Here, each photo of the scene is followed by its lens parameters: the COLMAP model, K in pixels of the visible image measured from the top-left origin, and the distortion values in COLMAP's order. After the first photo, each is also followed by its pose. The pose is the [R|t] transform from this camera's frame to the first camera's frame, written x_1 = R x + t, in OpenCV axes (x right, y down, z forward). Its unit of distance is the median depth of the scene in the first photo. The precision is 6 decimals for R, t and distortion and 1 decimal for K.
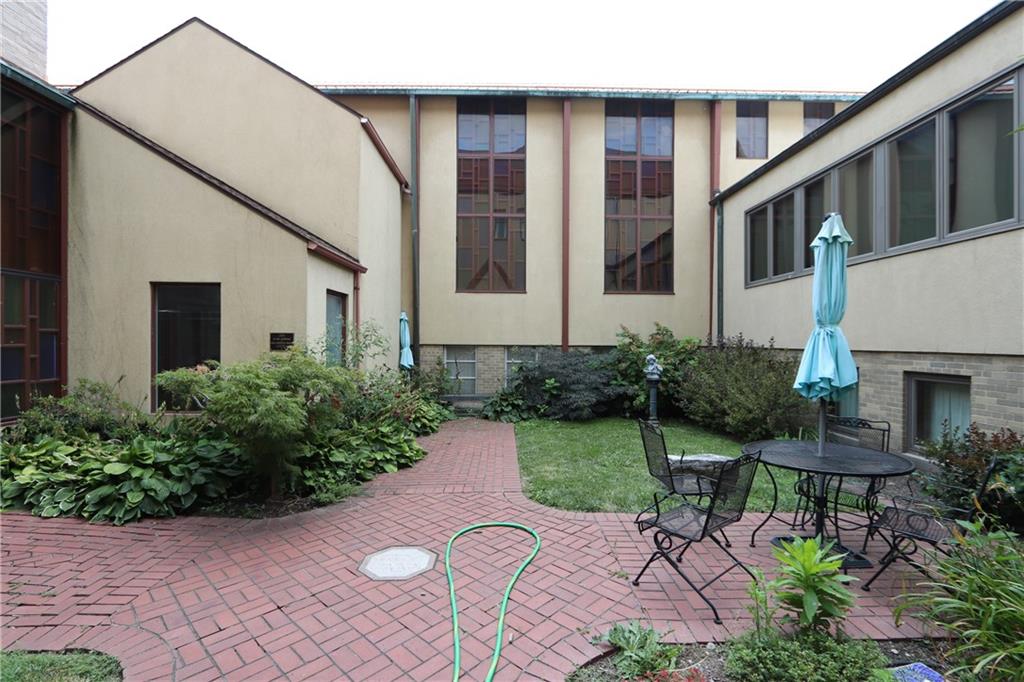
lens RADIAL K [[476.8, 0, 509.7], [0, 476.8, 342.2], [0, 0, 1]] dist [-0.013163, 0.002111]
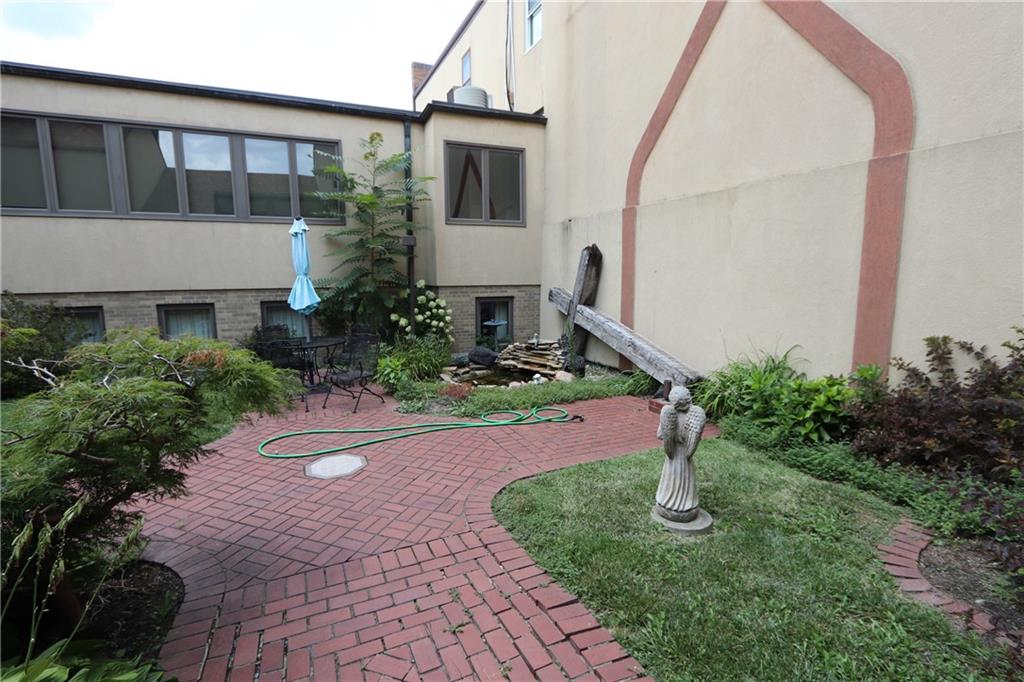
lens RADIAL K [[476.8, 0, 513.3], [0, 476.8, 340.4], [0, 0, 1]] dist [-0.013163, 0.002111]
pose [[-0.410216, -0.127000, 0.903102, -0.916842], [0.008959, 0.989647, 0.143240, -0.026222], [-0.911944, 0.066850, -0.404831, 0.637144]]
